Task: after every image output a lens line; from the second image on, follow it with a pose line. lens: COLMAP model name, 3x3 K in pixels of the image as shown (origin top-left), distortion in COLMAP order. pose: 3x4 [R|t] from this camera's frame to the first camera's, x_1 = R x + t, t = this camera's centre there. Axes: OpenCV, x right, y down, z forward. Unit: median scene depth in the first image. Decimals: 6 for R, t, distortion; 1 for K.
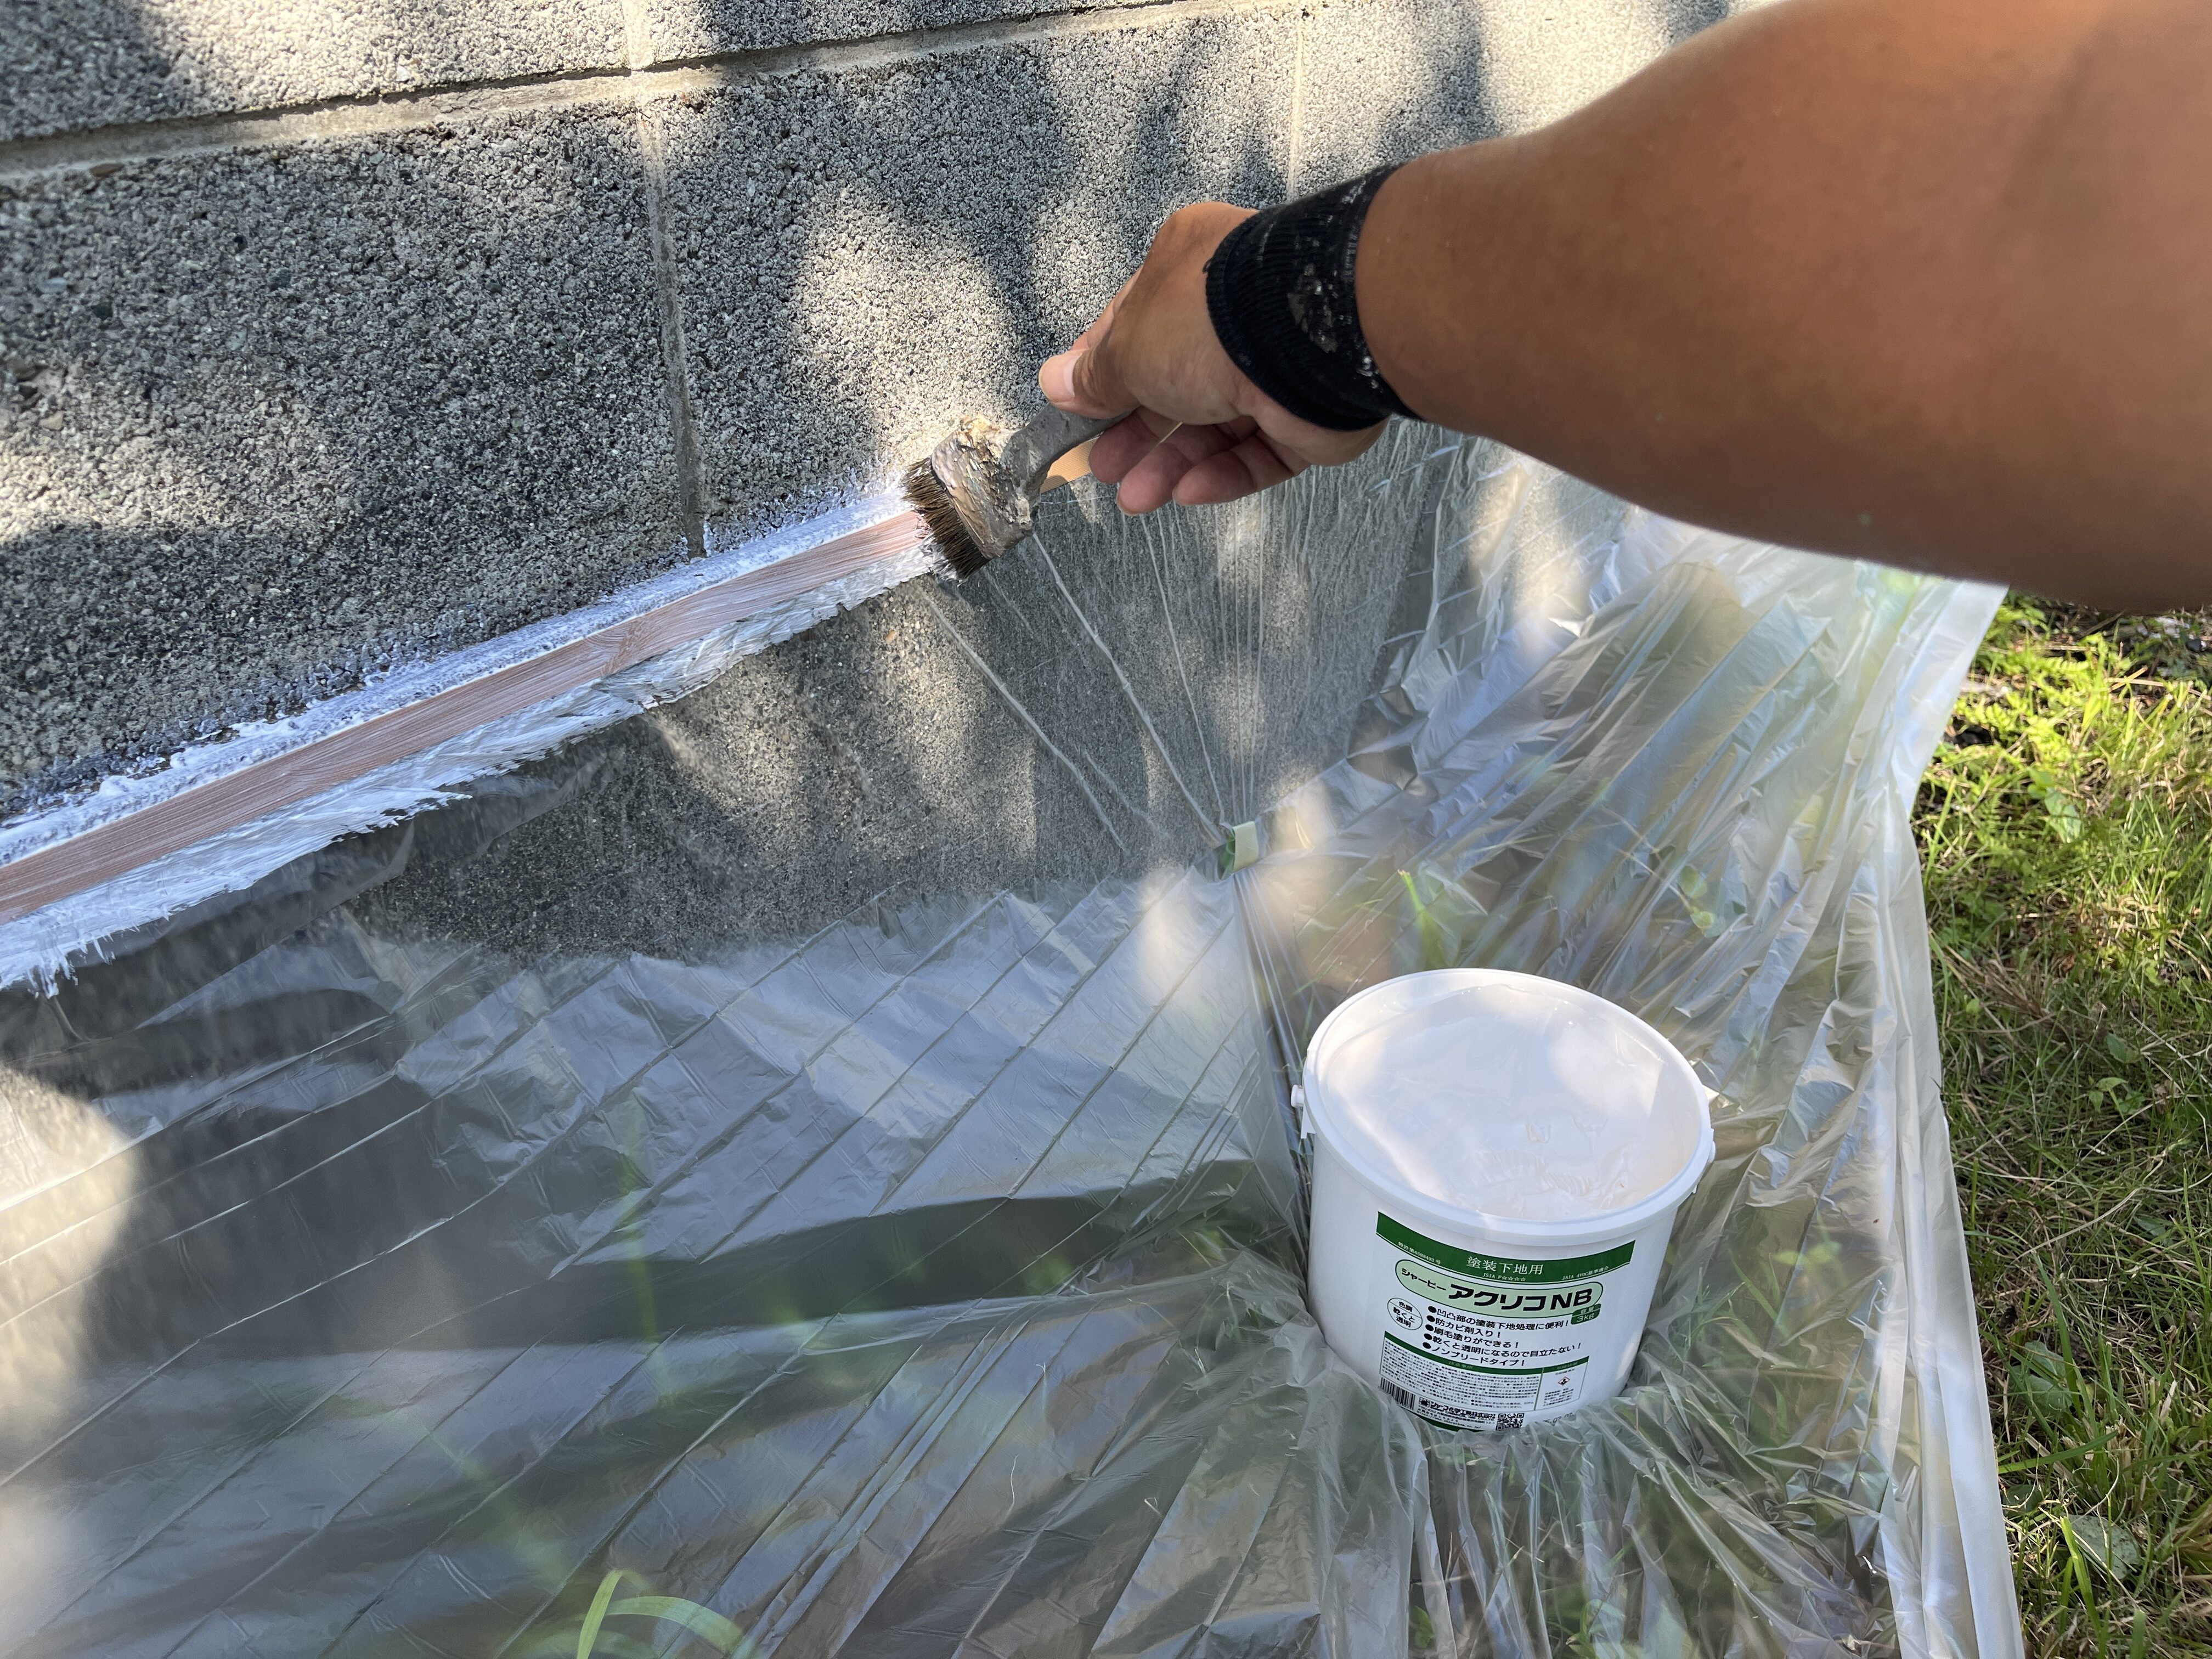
lens RADIAL K [[1677.9, 0, 1110.8], [0, 1677.9, 835.4], [0, 0, 1]] dist [0.060145, -0.089935]
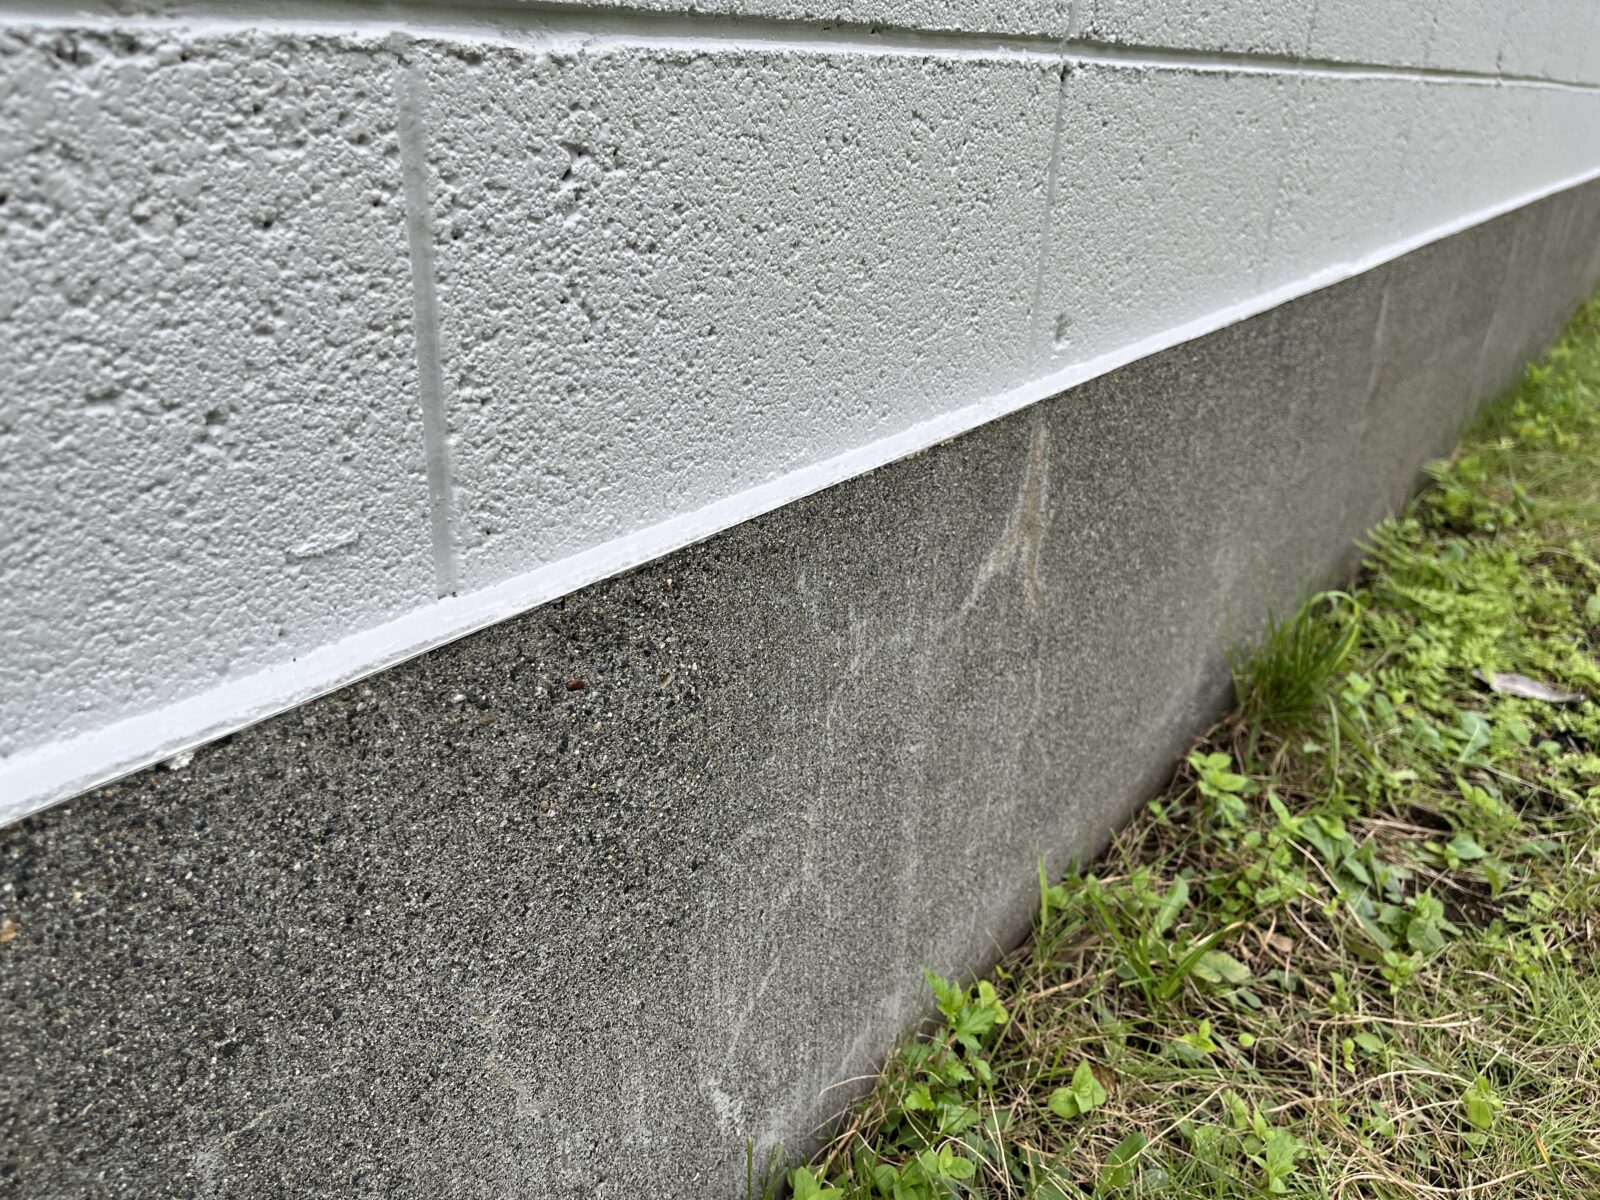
lens RADIAL K [[1213.7, 0, 803.5], [0, 1213.7, 604.3], [0, 0, 1]] dist [0.060145, -0.089935]
pose [[0.998850, 0.006613, 0.047496, -0.092207], [-0.000463, 0.991728, -0.128356, -0.078783], [-0.047952, 0.128186, 0.990590, 0.369819]]
